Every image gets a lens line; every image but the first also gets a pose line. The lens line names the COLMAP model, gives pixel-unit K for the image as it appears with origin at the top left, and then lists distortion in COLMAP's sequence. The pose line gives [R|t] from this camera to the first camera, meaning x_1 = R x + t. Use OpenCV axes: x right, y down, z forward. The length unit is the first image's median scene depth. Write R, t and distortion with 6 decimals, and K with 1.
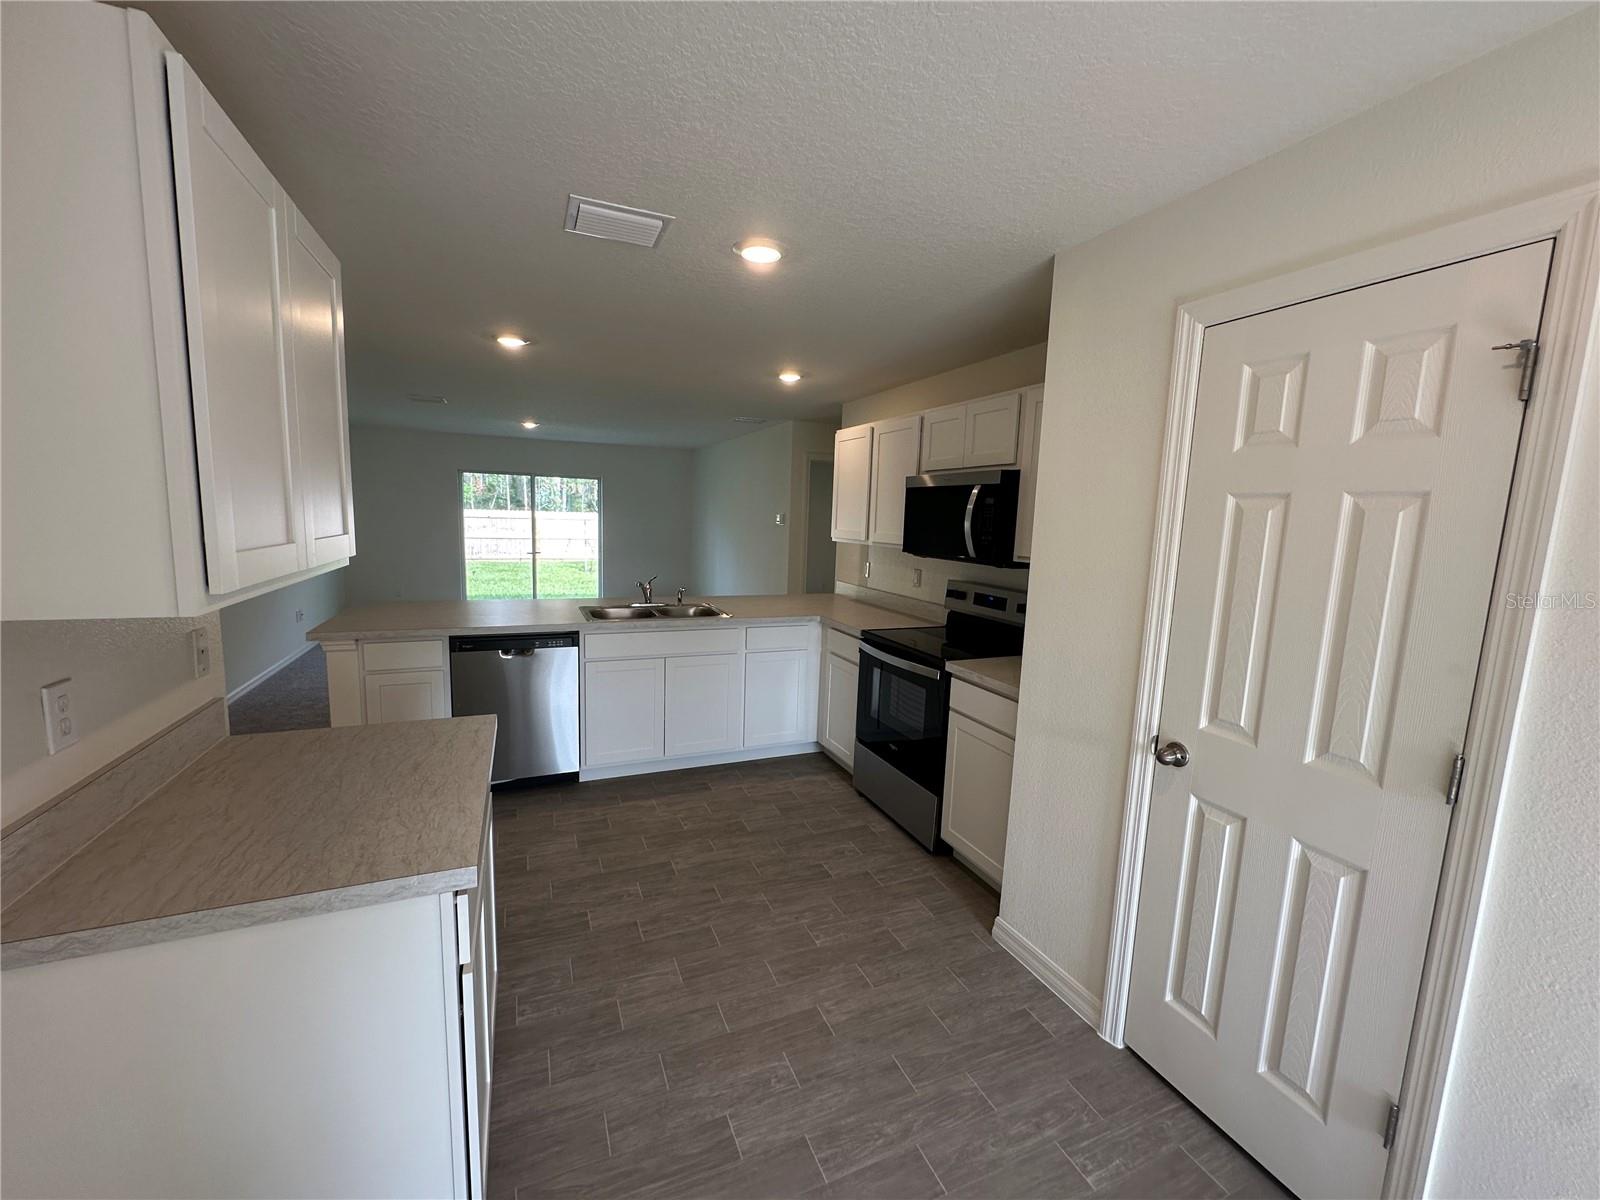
lens RADIAL K [[642.2, 0, 841.2], [0, 642.2, 600.7], [0, 0, 1]] dist [0.000280, -0.000019]
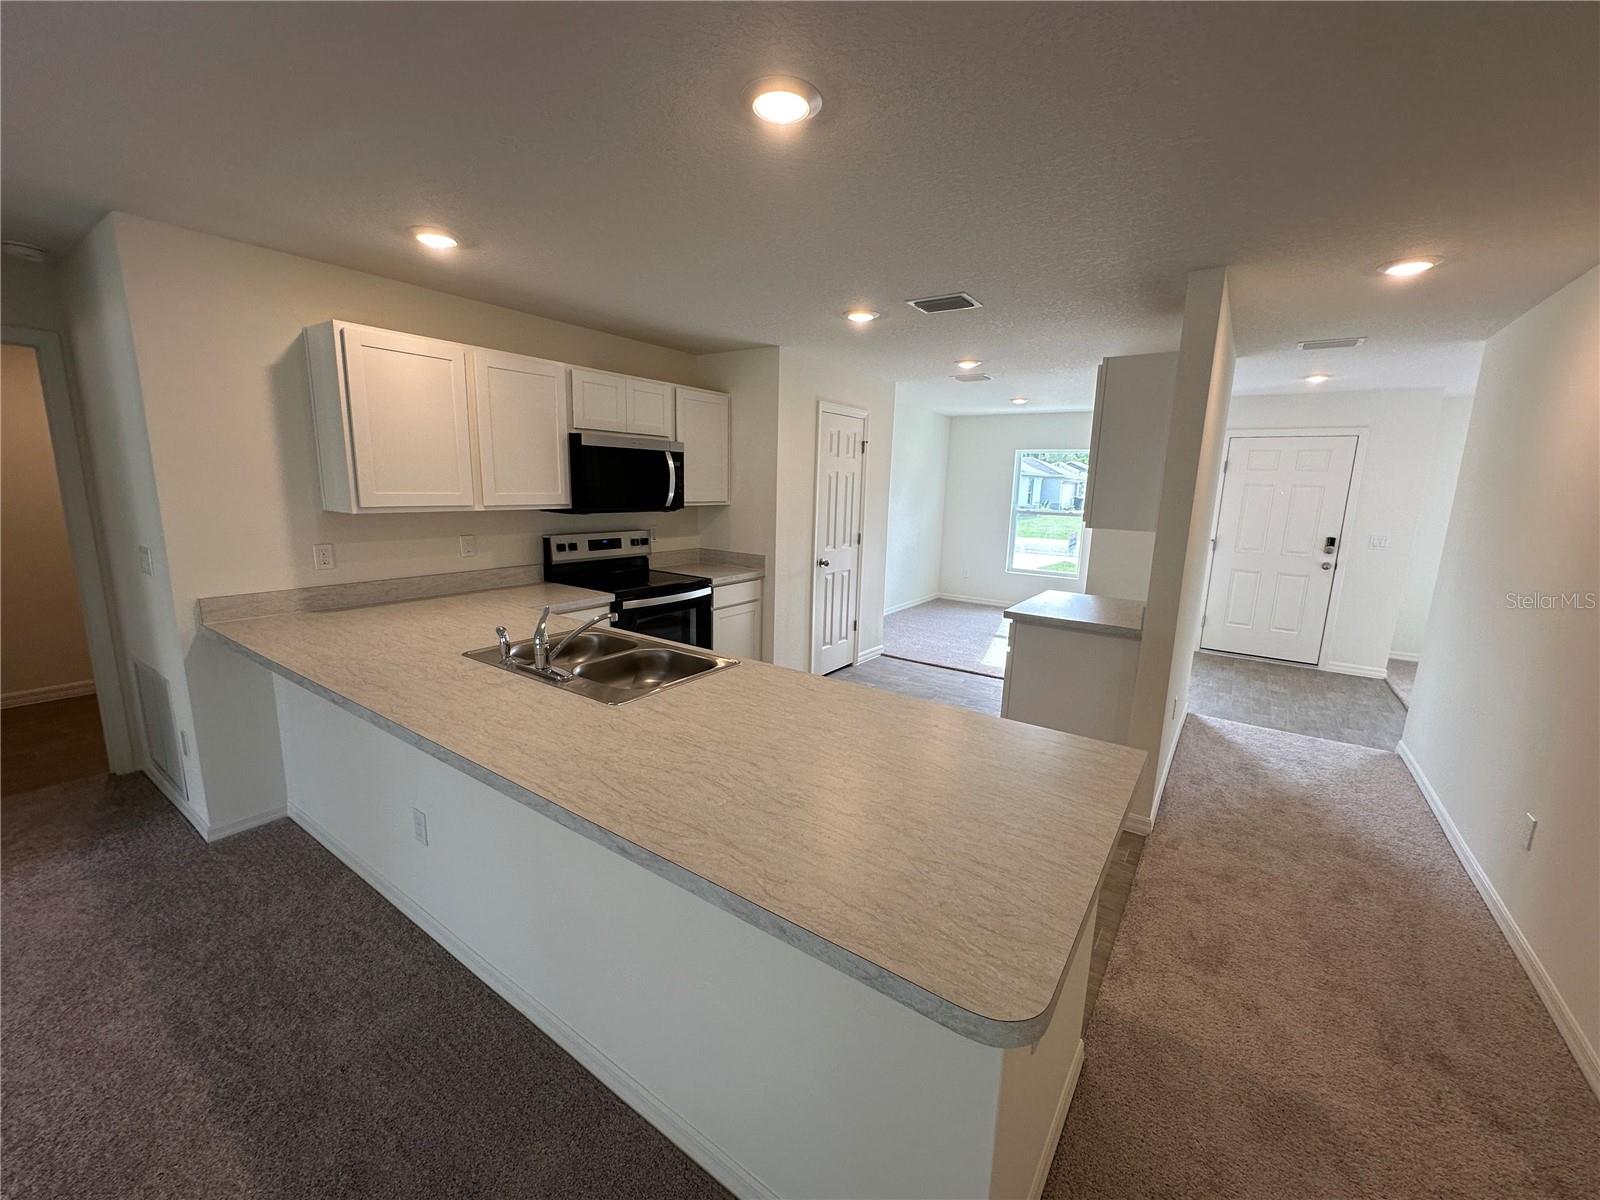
lens RADIAL K [[642.2, 0, 841.2], [0, 642.2, 600.7], [0, 0, 1]] dist [0.000280, -0.000019]
pose [[-0.522190, -0.216564, 0.824874, -1.194547], [0.052859, 0.957143, 0.284753, -0.256010], [-0.851189, 0.192297, -0.488363, 1.466503]]
